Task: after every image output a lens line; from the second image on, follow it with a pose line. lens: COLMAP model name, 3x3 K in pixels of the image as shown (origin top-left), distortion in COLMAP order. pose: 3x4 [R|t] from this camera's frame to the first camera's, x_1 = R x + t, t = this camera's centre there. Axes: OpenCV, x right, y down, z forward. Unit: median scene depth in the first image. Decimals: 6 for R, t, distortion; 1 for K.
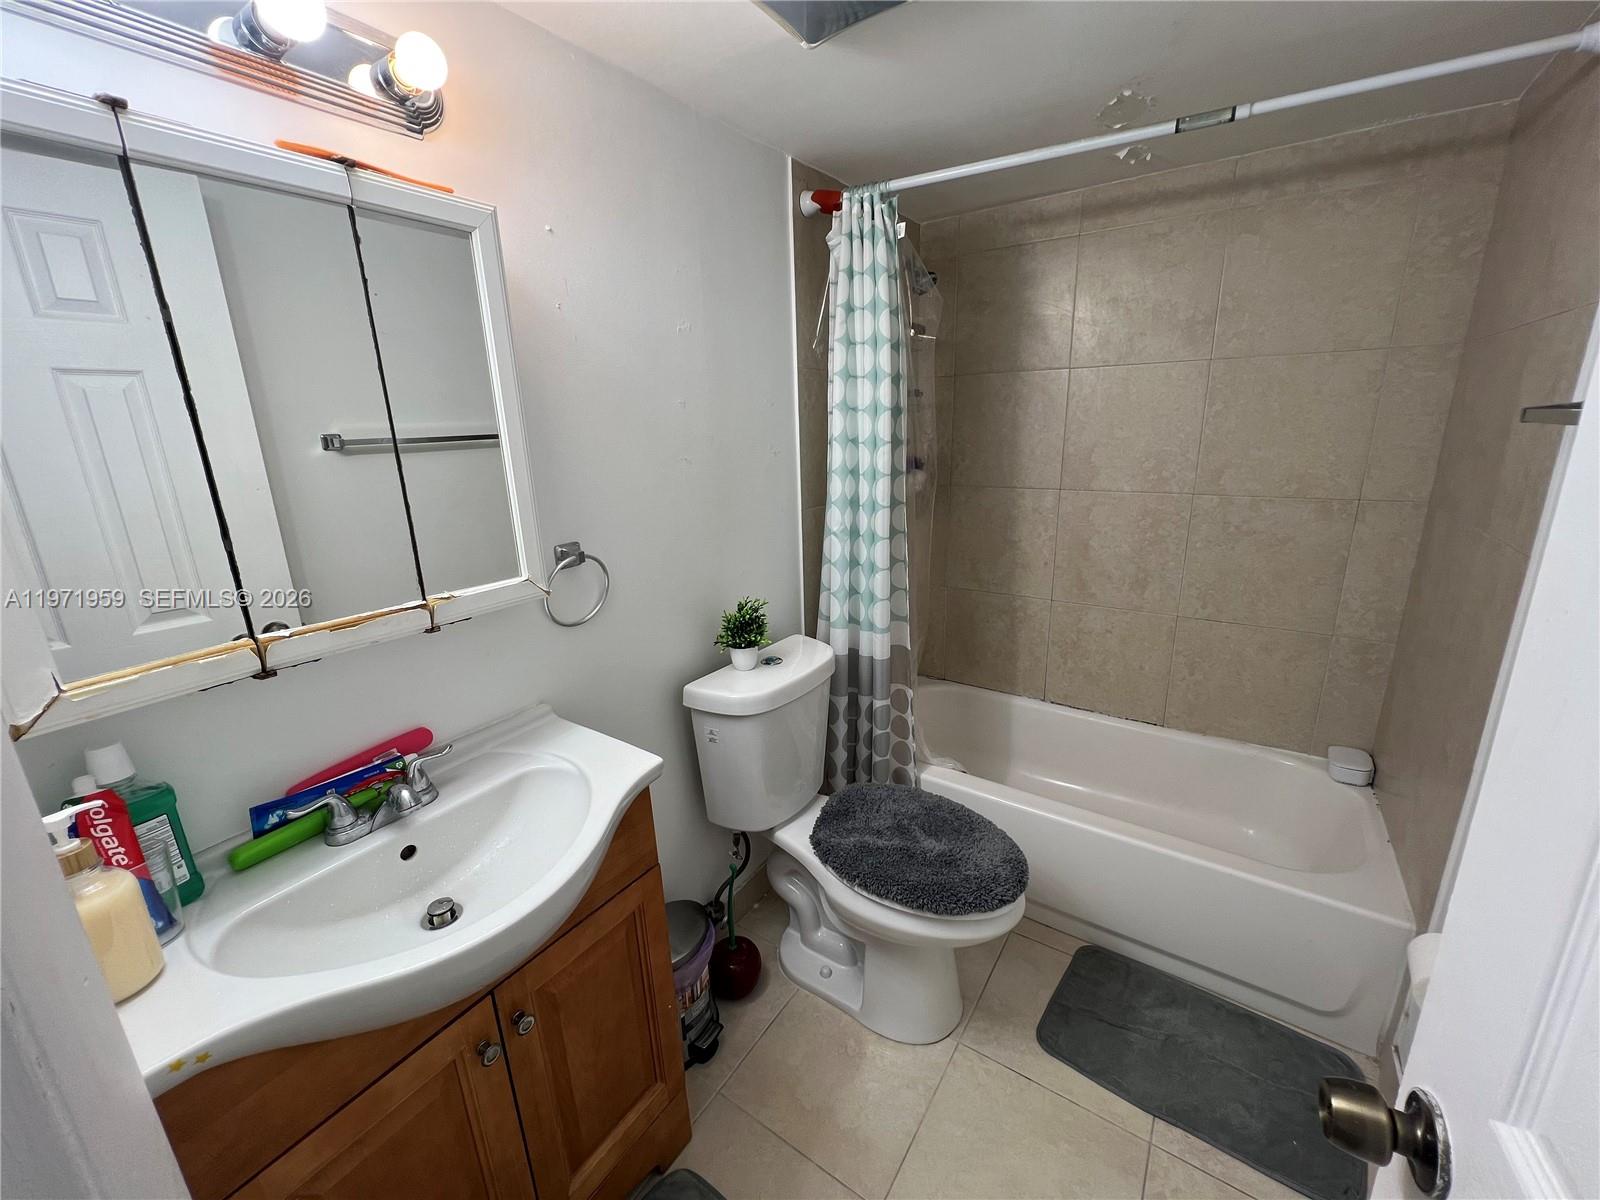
lens RADIAL K [[641.6, 0, 802.4], [0, 641.6, 602.2], [0, 0, 1]] dist [-0.003345, 0.000476]
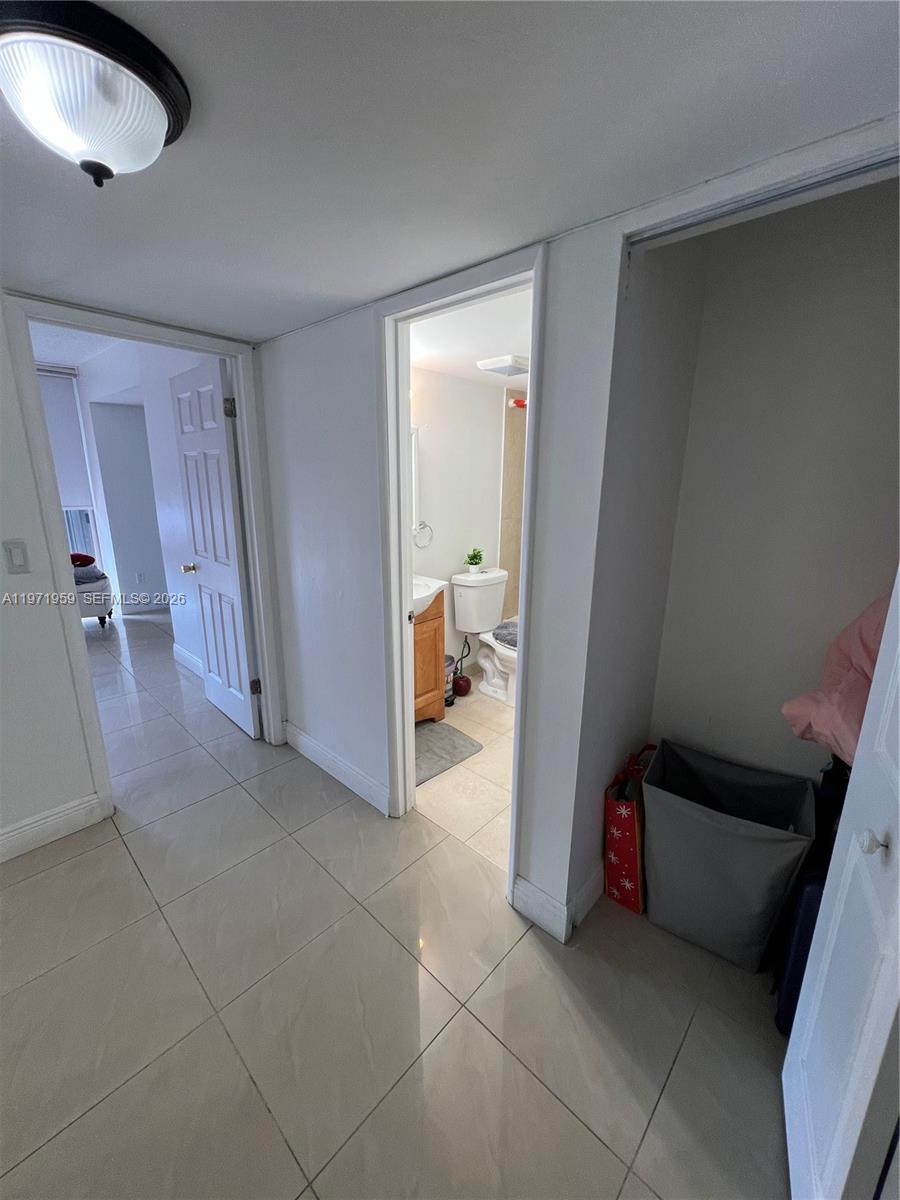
lens RADIAL K [[481.2, 0, 460.8], [0, 481.2, 598.1], [0, 0, 1]] dist [-0.003345, 0.000476]
pose [[0.989827, 0.078420, -0.118711, 0.107546], [-0.080074, 0.996746, -0.009218, 0.231061], [0.117602, 0.018630, 0.992886, -1.048314]]
